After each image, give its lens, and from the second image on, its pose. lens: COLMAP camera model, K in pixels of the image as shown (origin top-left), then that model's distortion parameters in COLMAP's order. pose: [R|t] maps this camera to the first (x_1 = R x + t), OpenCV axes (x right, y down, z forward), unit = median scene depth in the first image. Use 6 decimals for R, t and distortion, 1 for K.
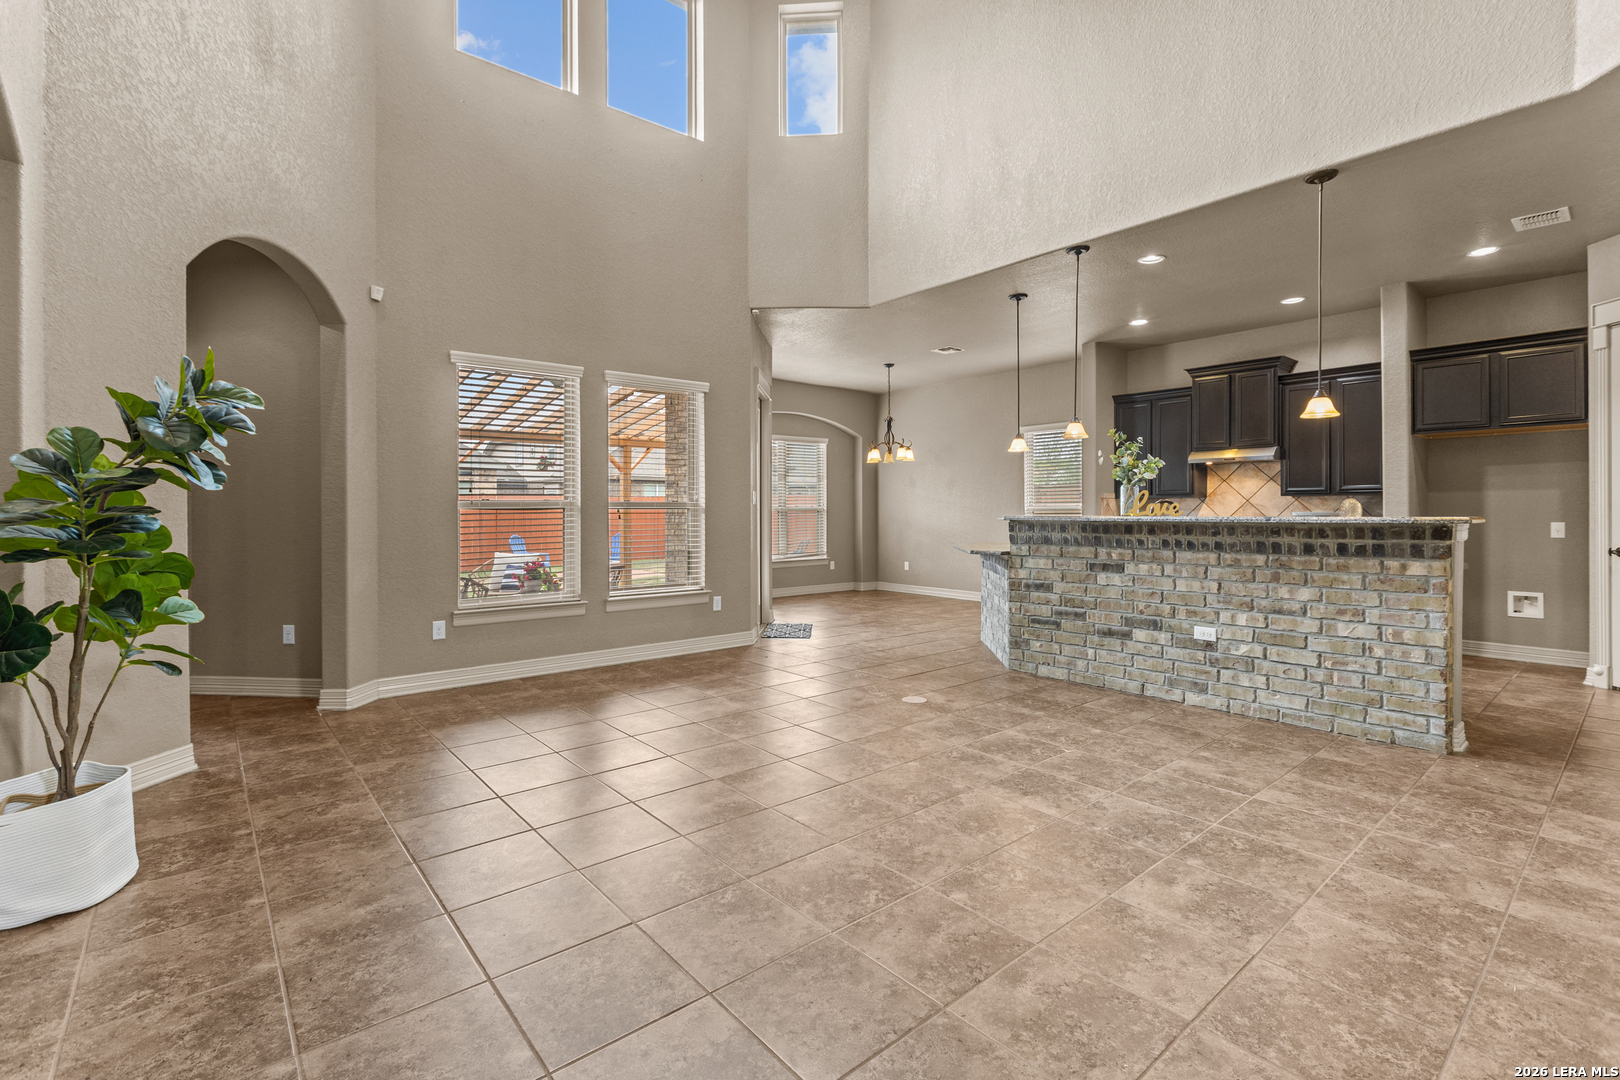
lens RADIAL K [[721.0, 0, 804.0], [0, 721.0, 525.7], [0, 0, 1]] dist [-0.001079, -0.000153]
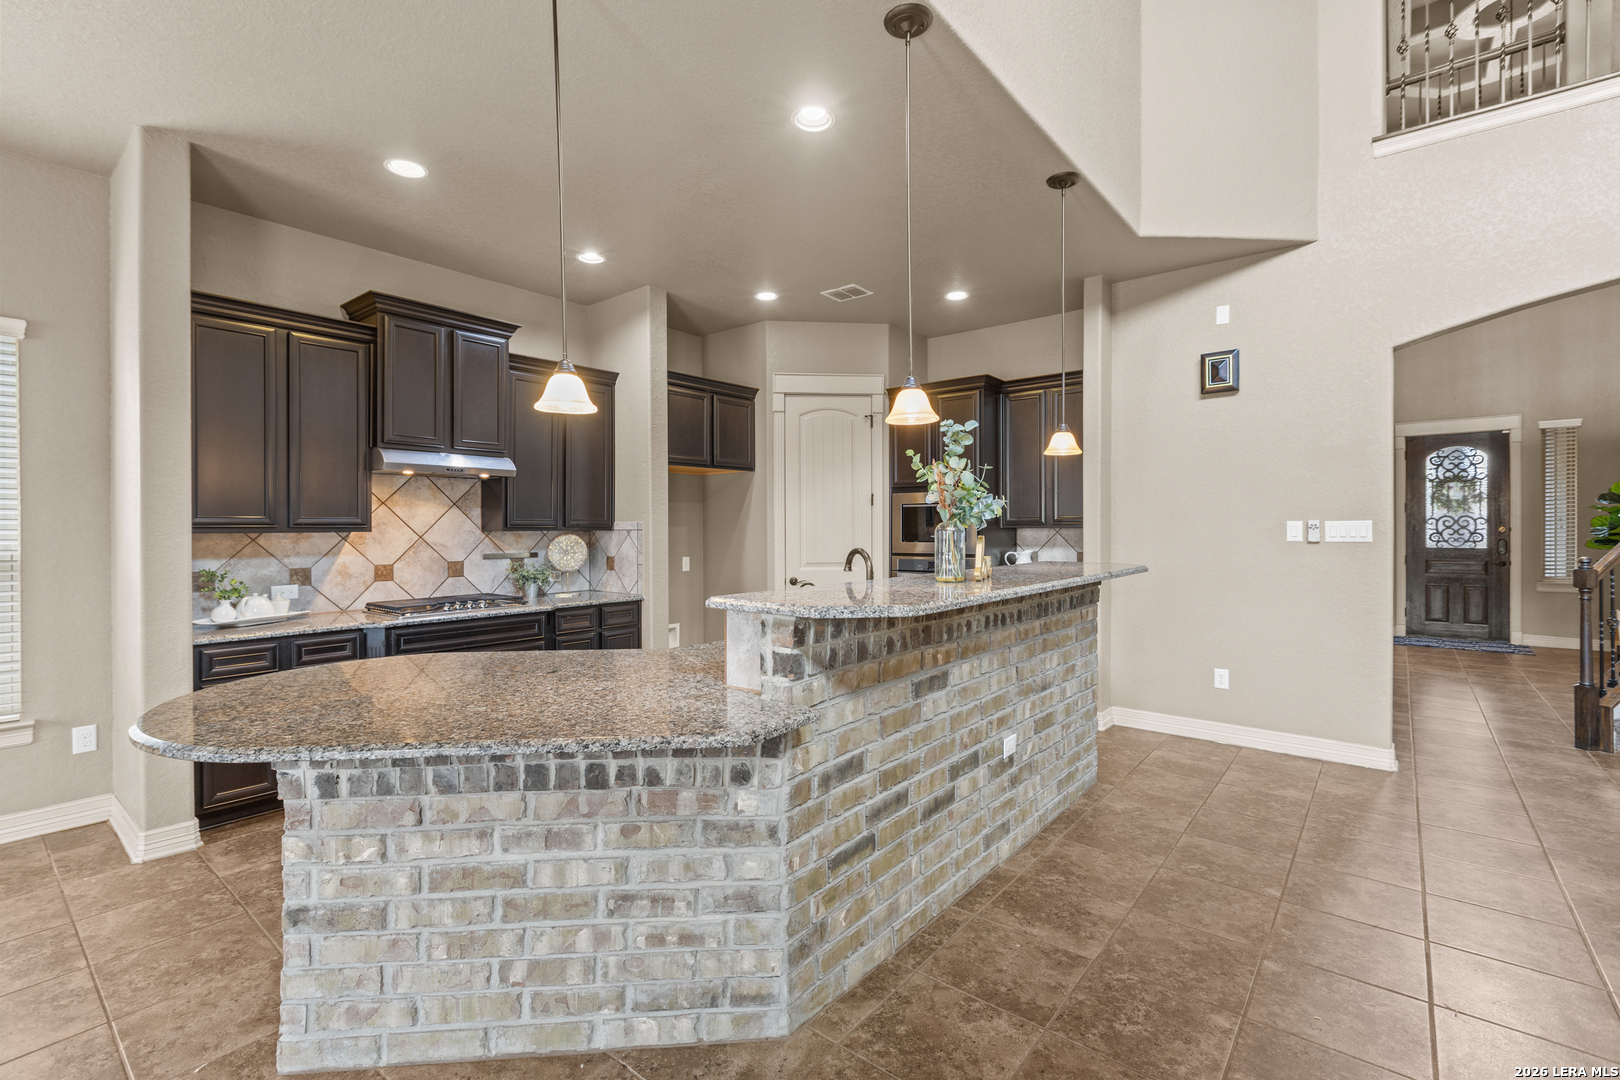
lens RADIAL K [[721.0, 0, 798.1], [0, 721.0, 529.7], [0, 0, 1]] dist [-0.001079, -0.000153]
pose [[-0.176012, -0.003896, 0.984380, -0.092348], [0.020448, 0.999762, 0.007613, -0.074086], [-0.984176, 0.021468, -0.175891, 1.499982]]
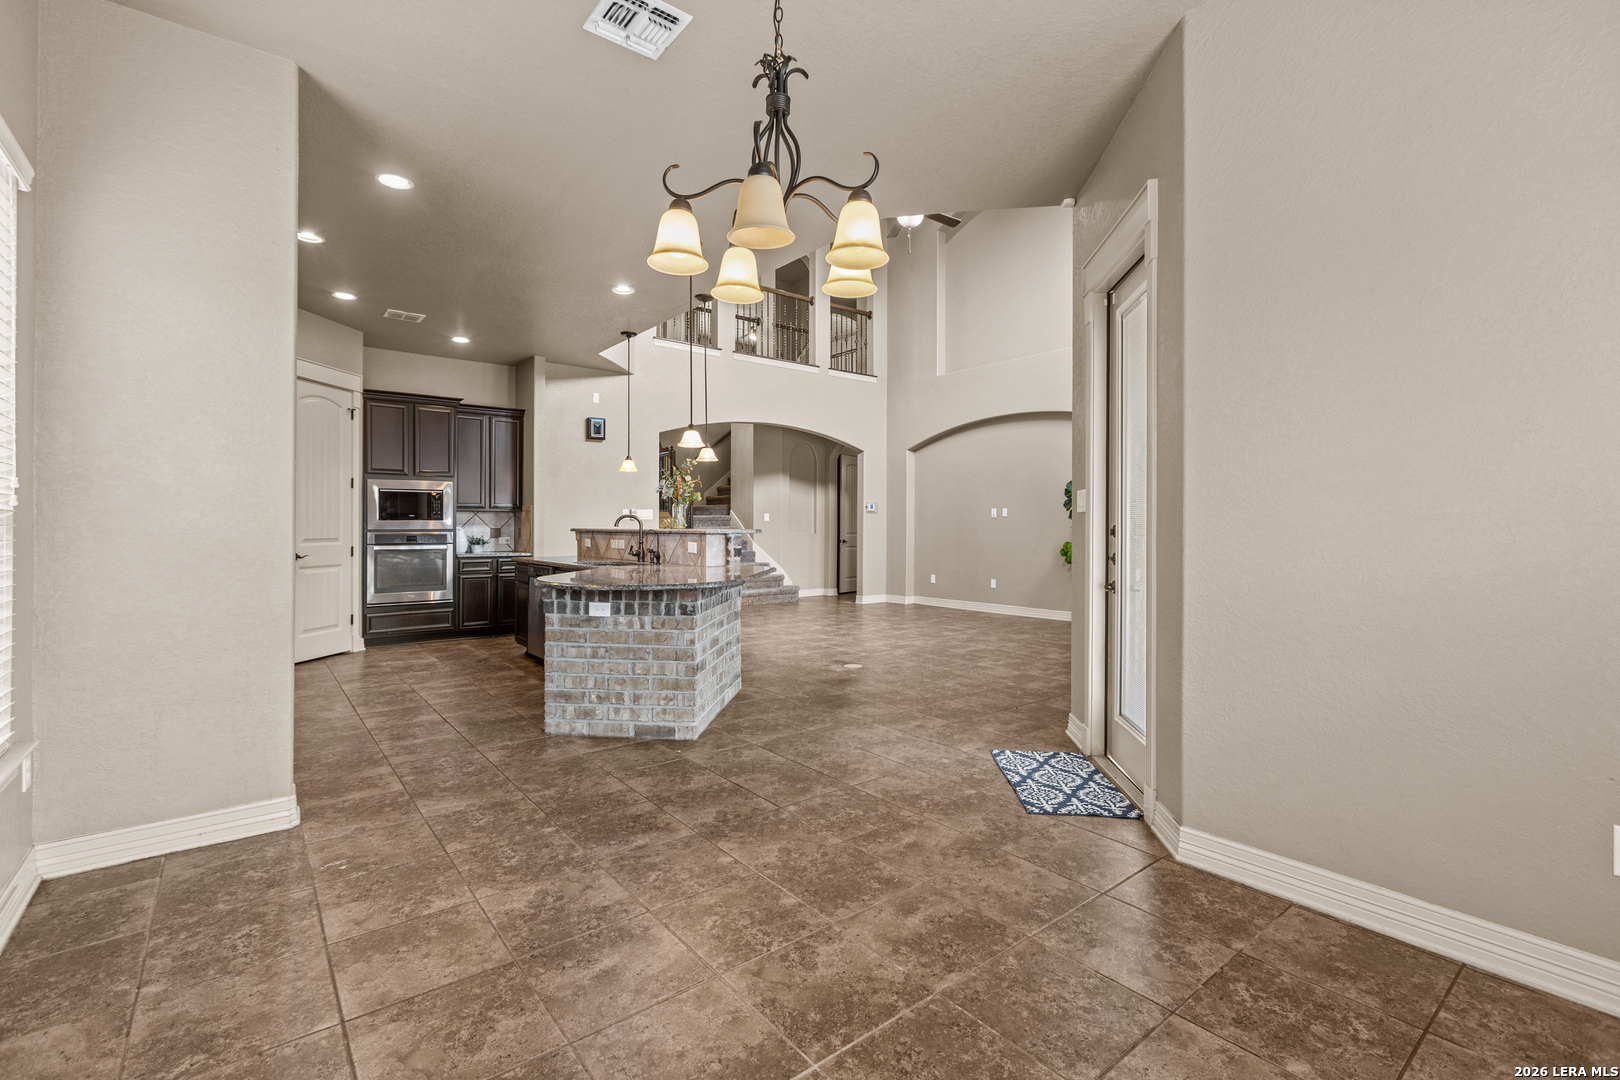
lens RADIAL K [[721.0, 0, 803.3], [0, 721.0, 526.9], [0, 0, 1]] dist [-0.001079, -0.000153]
pose [[-0.999442, -0.001374, 0.033363, 0.237350], [-0.000791, 0.999847, 0.017467, -0.048327], [-0.033382, 0.017431, -0.999291, 2.787822]]
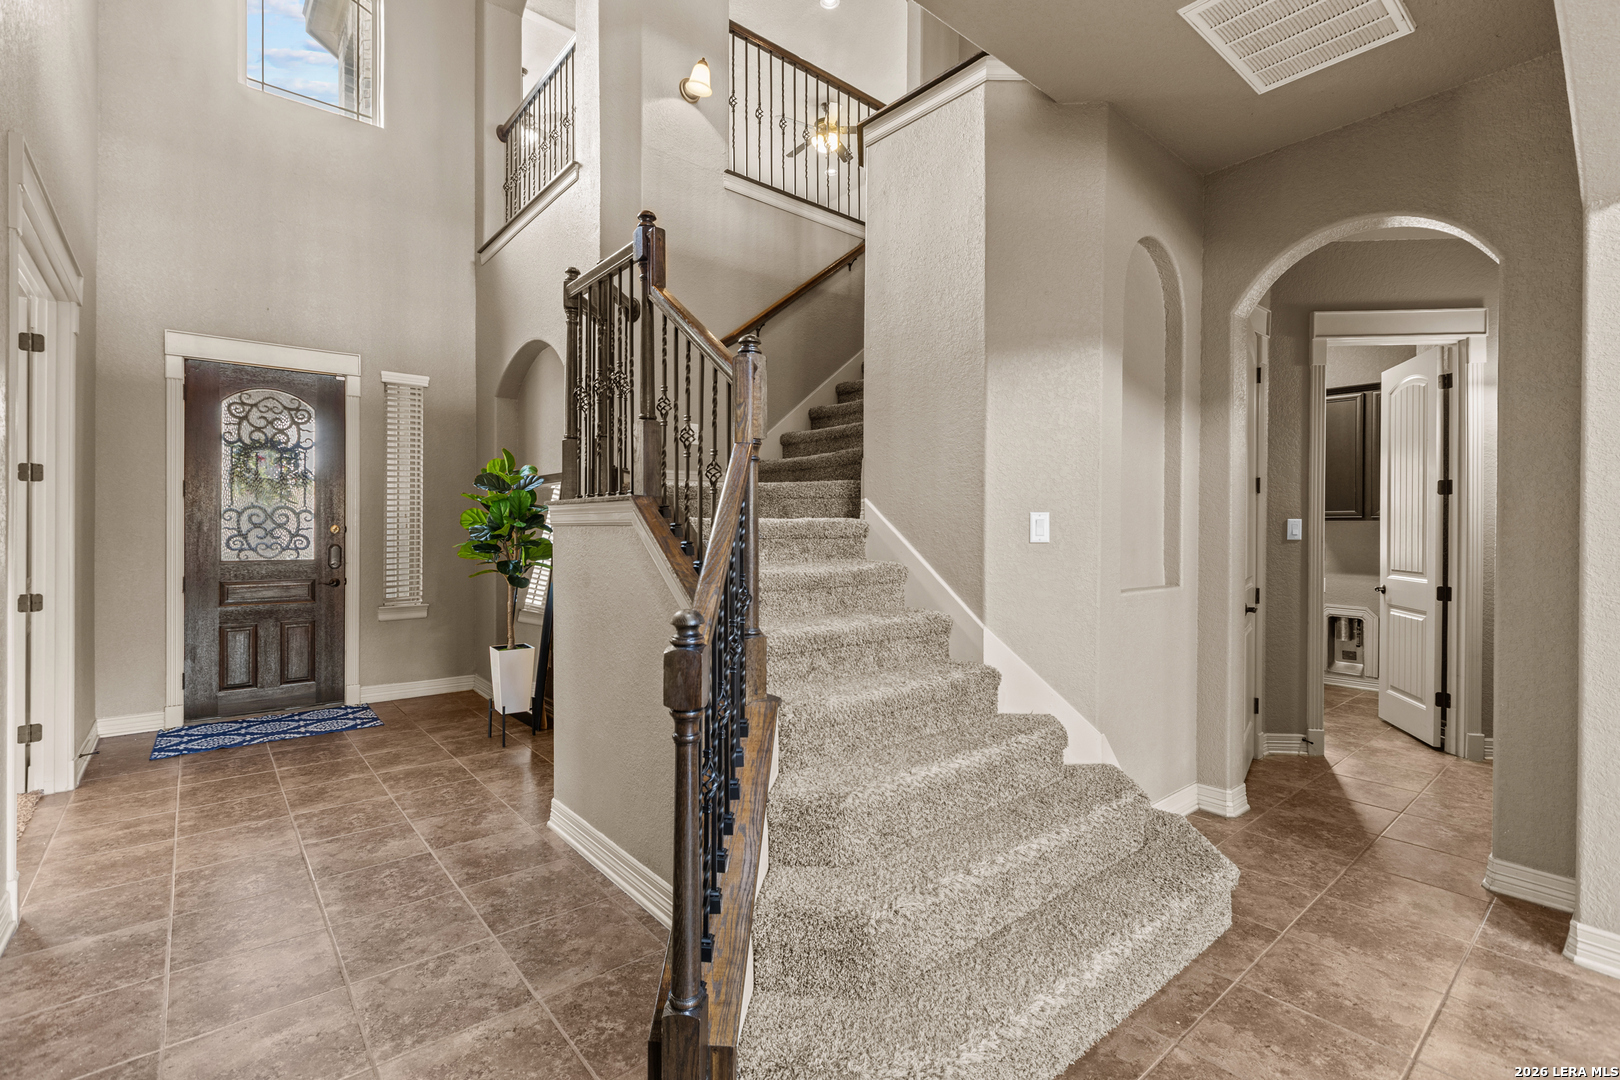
lens RADIAL K [[721.0, 0, 805.2], [0, 721.0, 525.8], [0, 0, 1]] dist [-0.001079, -0.000153]
pose [[-0.999986, -0.003560, -0.003885, 0.744897], [-0.003622, 0.999864, 0.016070, -0.048159], [0.003827, 0.016084, -0.999863, 0.455367]]
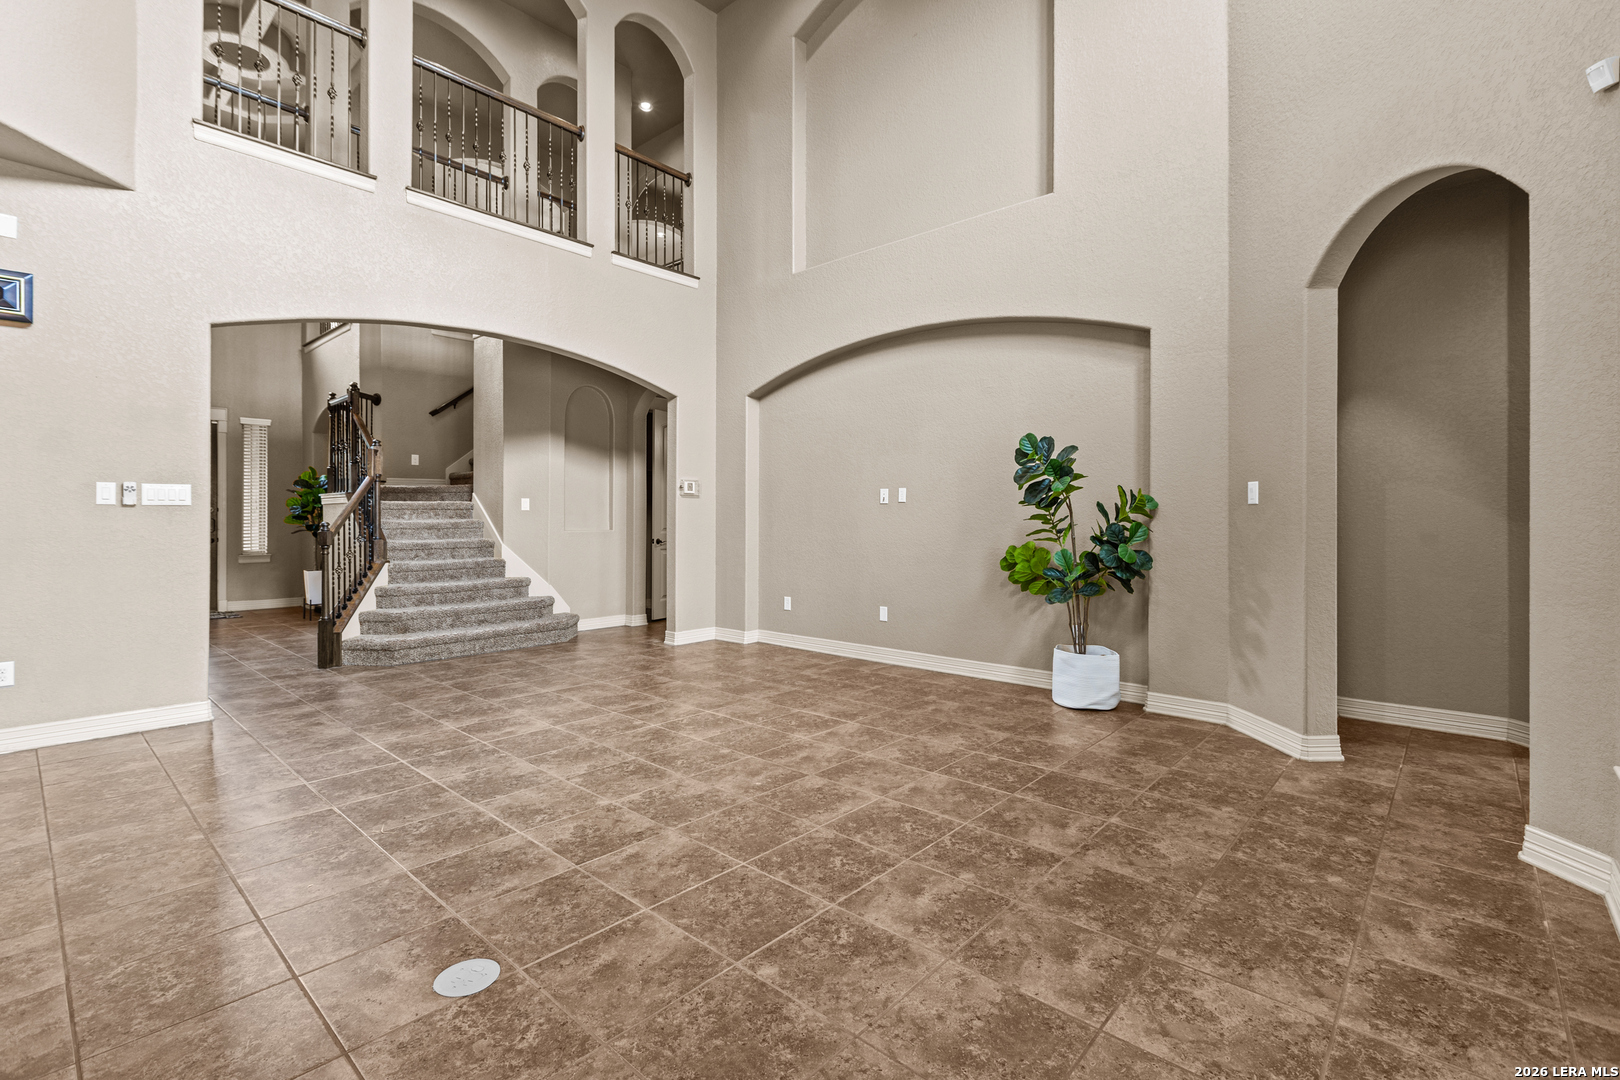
lens RADIAL K [[721.0, 0, 810.8], [0, 721.0, 520.3], [0, 0, 1]] dist [-0.001079, -0.000153]
pose [[-0.989601, 0.000161, -0.143843, 0.022948], [-0.002559, 0.999821, 0.018724, -0.030879], [0.143820, 0.018897, -0.989423, 1.708422]]
